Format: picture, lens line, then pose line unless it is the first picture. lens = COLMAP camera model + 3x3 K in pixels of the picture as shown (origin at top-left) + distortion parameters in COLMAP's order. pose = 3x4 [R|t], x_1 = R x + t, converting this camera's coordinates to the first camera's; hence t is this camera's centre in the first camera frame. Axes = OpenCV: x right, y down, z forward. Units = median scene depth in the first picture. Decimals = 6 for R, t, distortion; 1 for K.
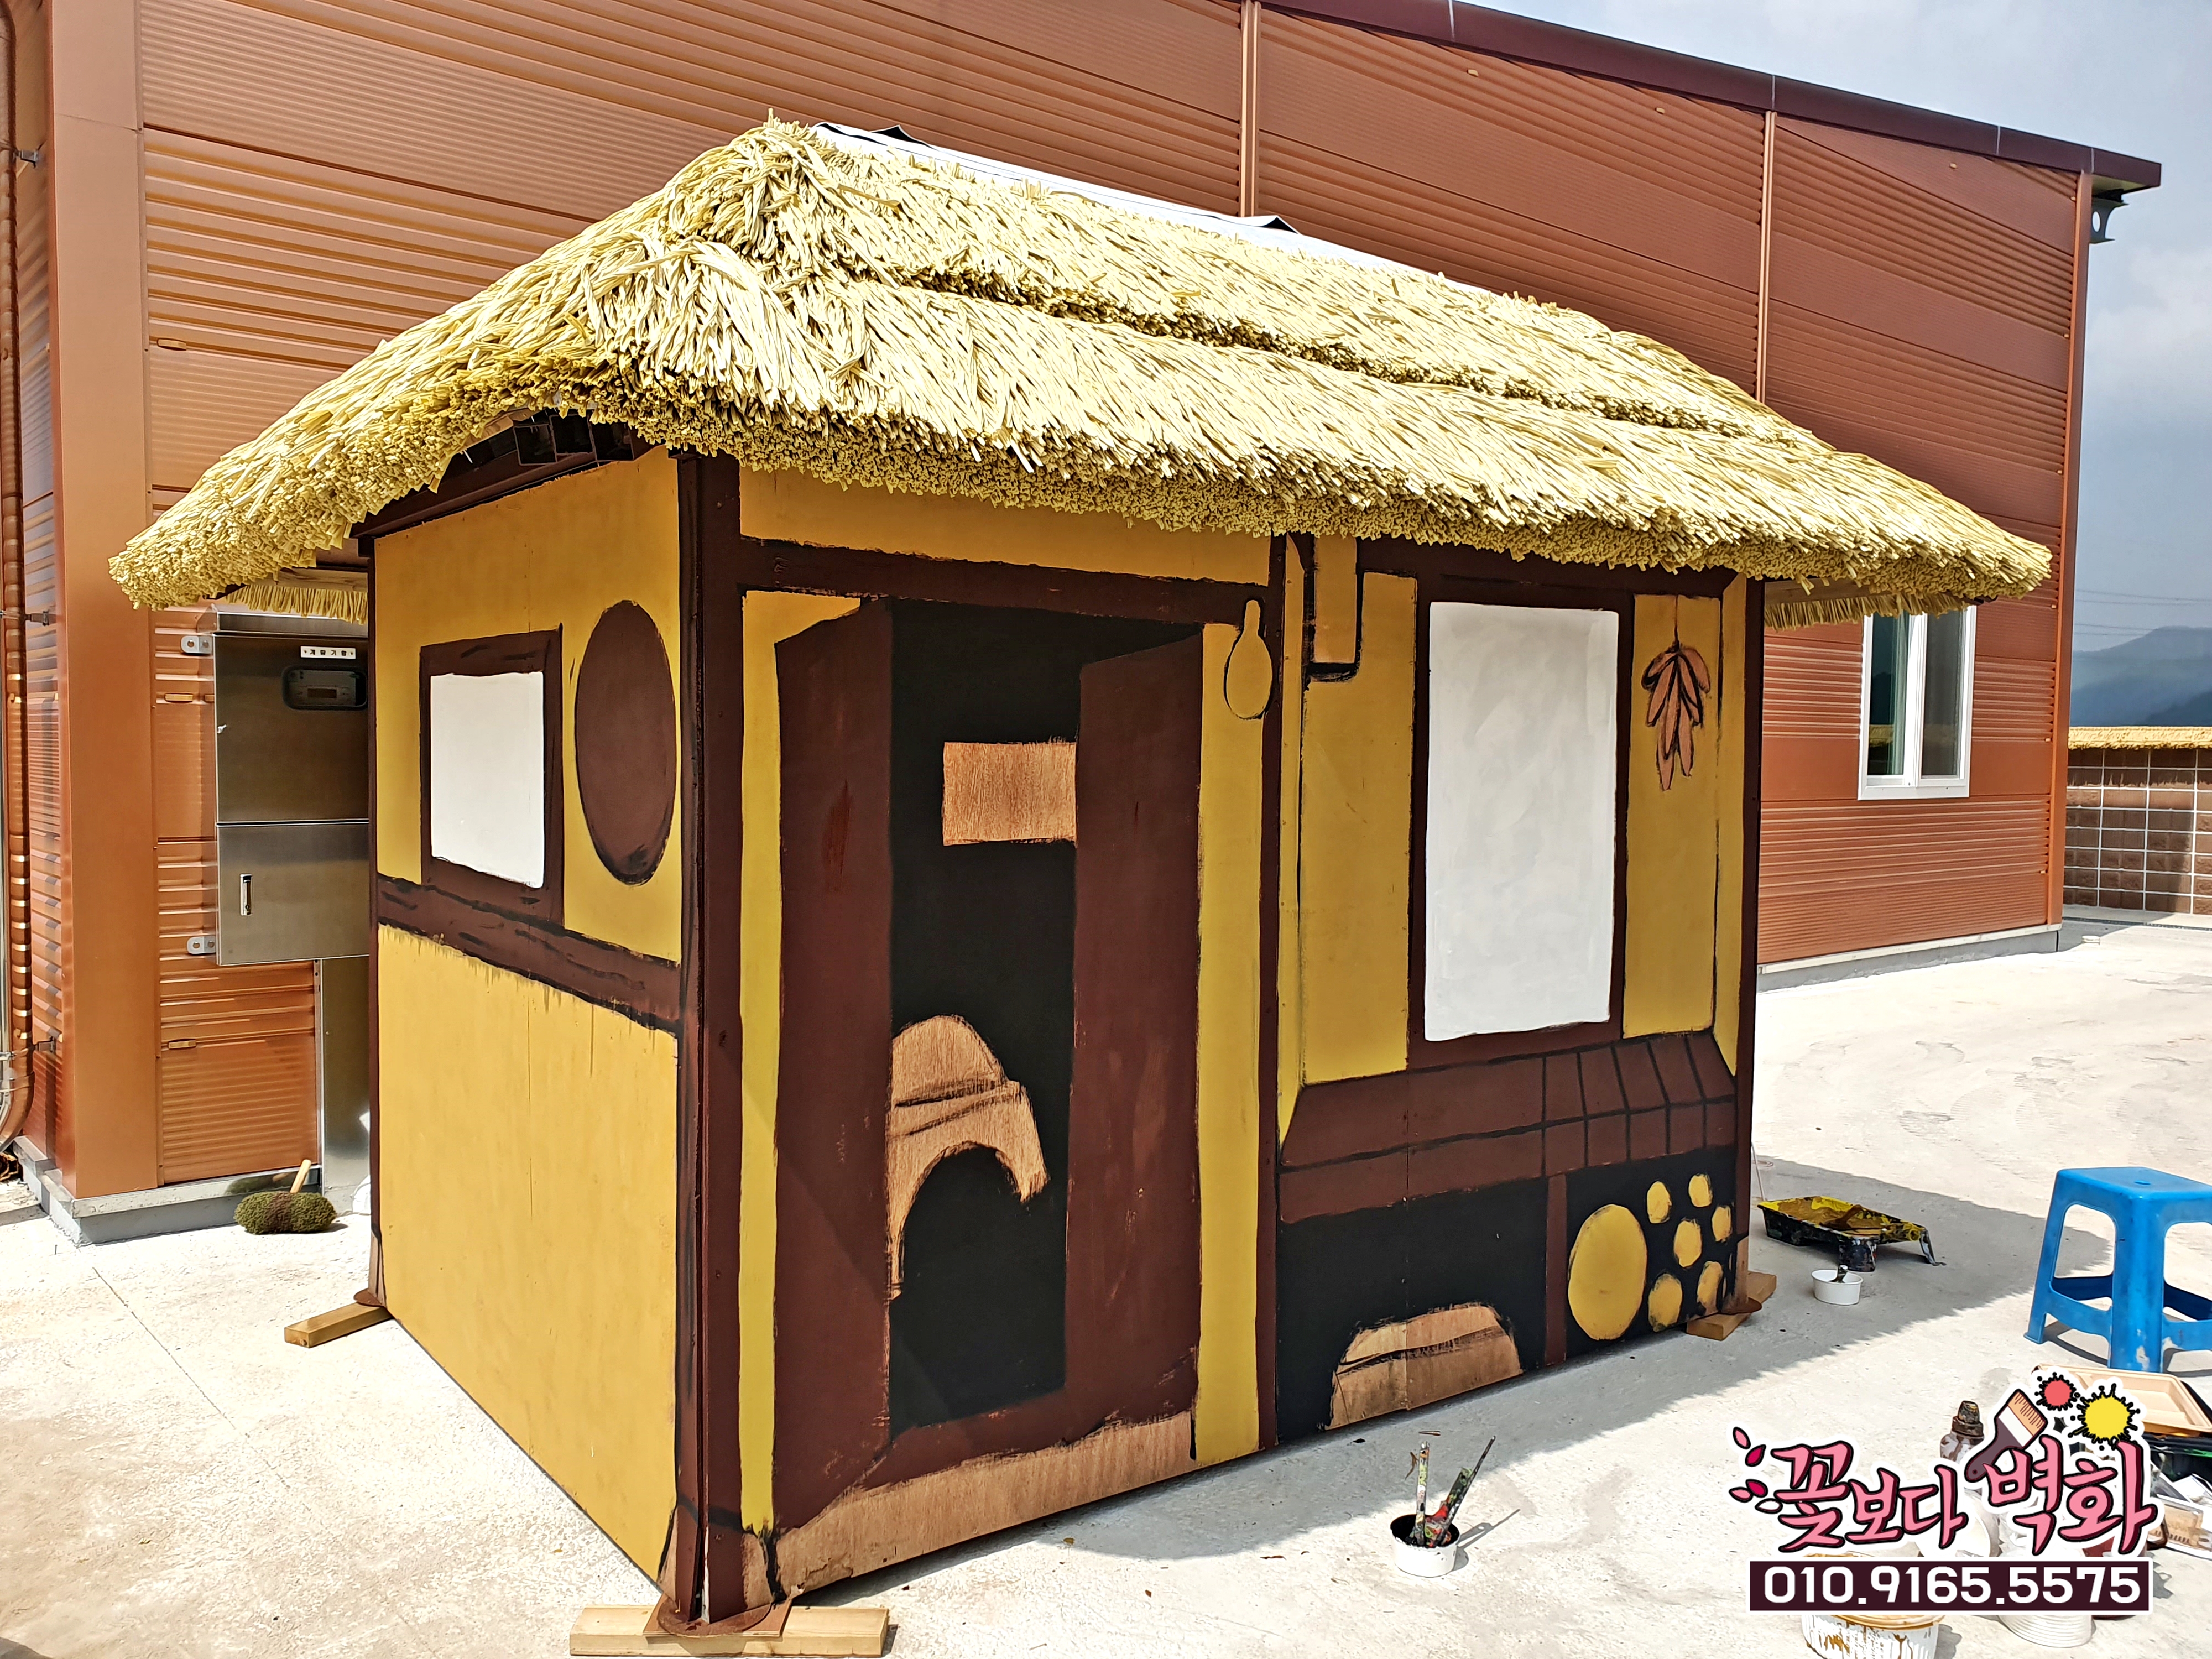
lens RADIAL K [[1775.6, 0, 1112.9], [0, 1775.6, 823.9], [0, 0, 1]] dist [0.009539, -0.005537]
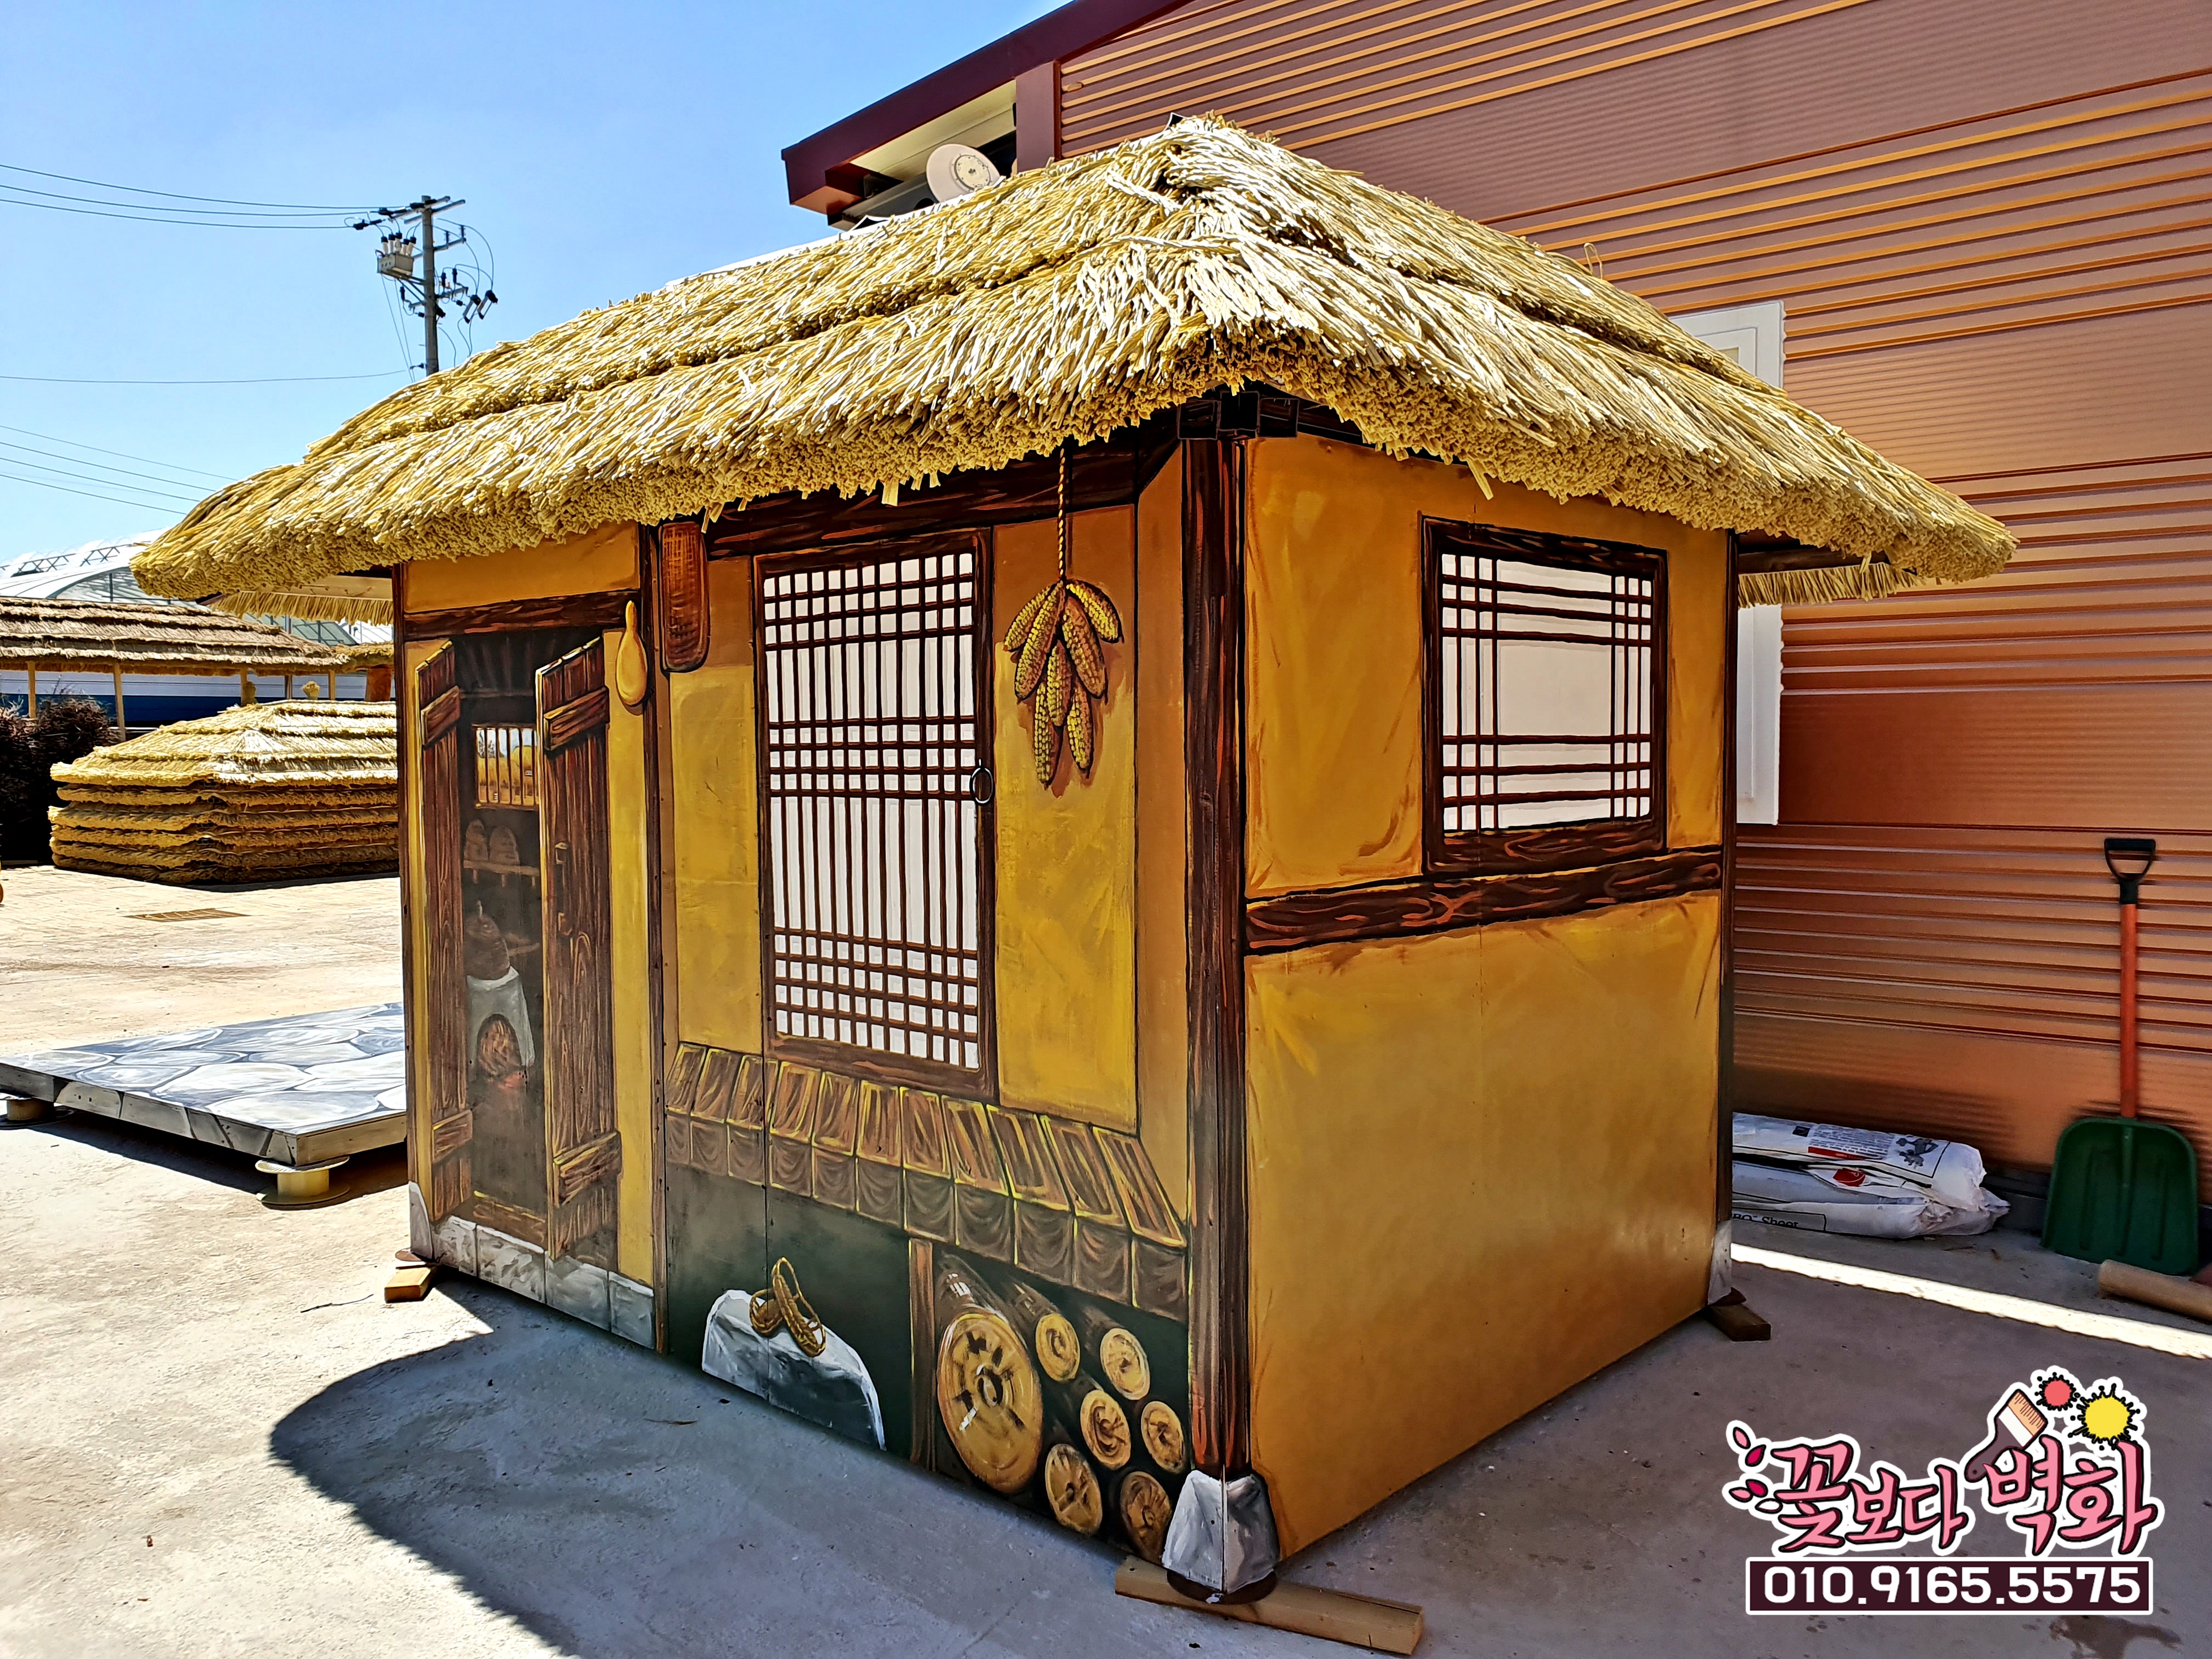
lens RADIAL K [[1775.6, 0, 1080.7], [0, 1775.6, 794.7], [0, 0, 1]] dist [0.009539, -0.005537]
pose [[0.178030, 0.025726, -0.983689, 1.169803], [-0.032444, 0.999268, 0.020262, -0.032726], [0.983490, 0.028308, 0.178734, 0.997938]]
